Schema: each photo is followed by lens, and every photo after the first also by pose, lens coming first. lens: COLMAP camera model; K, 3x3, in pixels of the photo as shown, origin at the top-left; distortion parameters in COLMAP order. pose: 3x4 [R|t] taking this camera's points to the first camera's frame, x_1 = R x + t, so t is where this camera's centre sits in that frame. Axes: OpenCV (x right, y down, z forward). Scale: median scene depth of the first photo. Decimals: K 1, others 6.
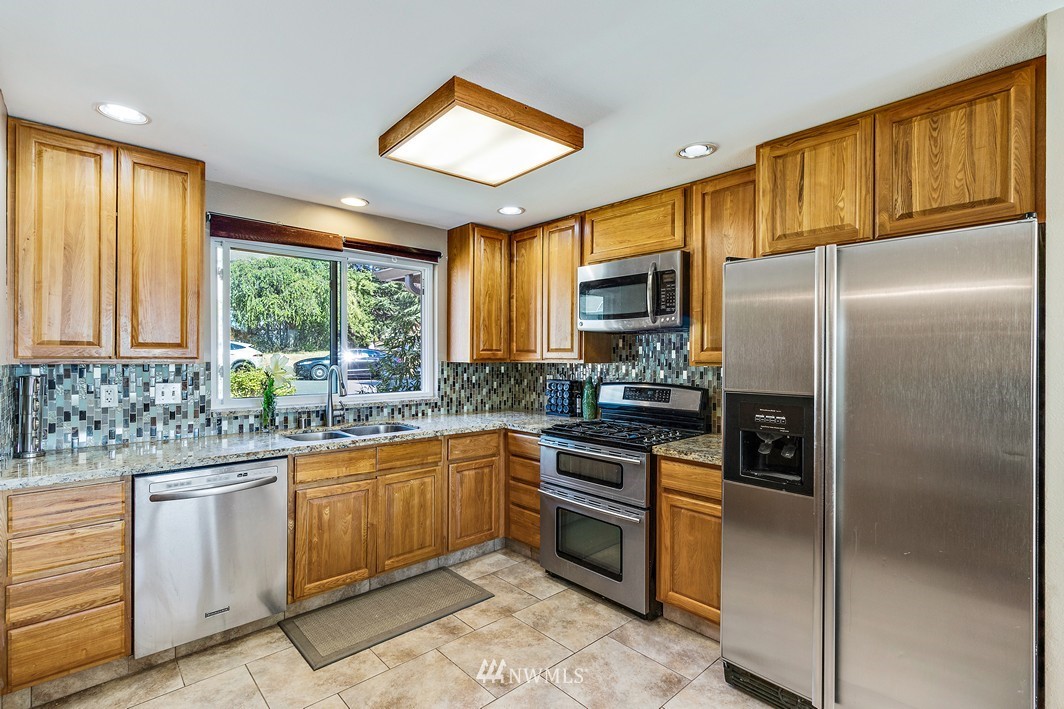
lens RADIAL K [[491.9, 0, 527.4], [0, 491.9, 355.6], [0, 0, 1]] dist [-0.002193, 0.001237]
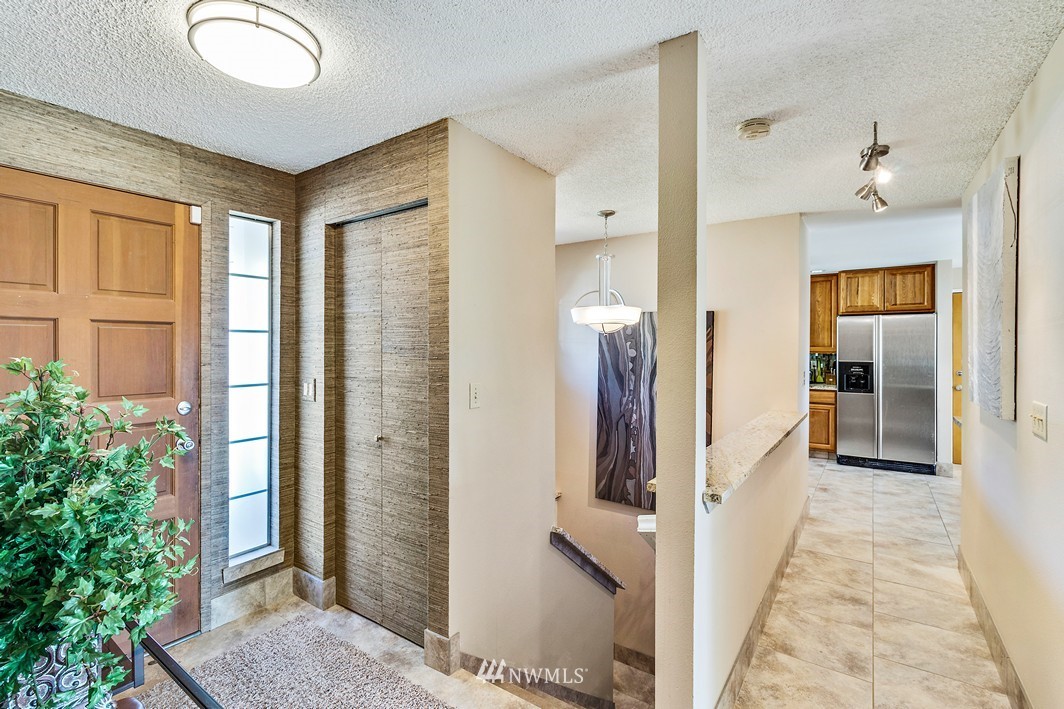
lens RADIAL K [[491.9, 0, 530.2], [0, 491.9, 355.1], [0, 0, 1]] dist [-0.002193, 0.001237]
pose [[0.975139, -0.005242, 0.221534, -1.295752], [0.001020, 0.999816, 0.019168, -0.014410], [-0.221594, -0.018466, 0.974964, -0.915227]]
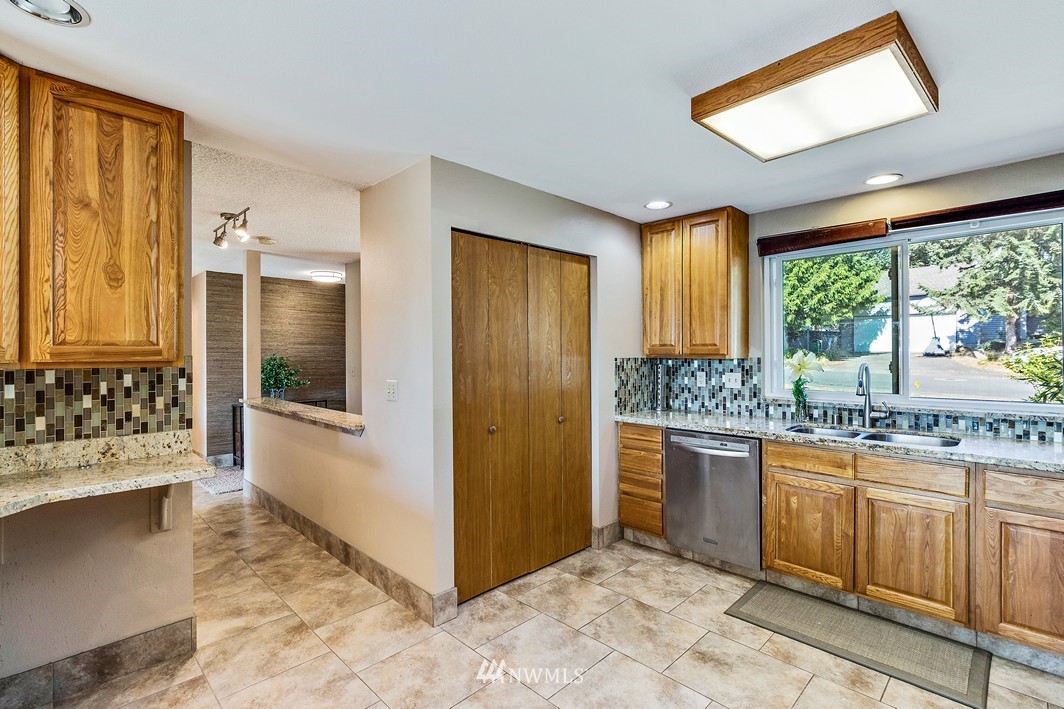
lens RADIAL K [[491.9, 0, 527.4], [0, 491.9, 350.6], [0, 0, 1]] dist [-0.002193, 0.001237]
pose [[0.045764, -0.005841, -0.998935, 0.628129], [0.003530, 0.999978, -0.005685, 0.000345], [0.998946, -0.003266, 0.045784, 0.385519]]
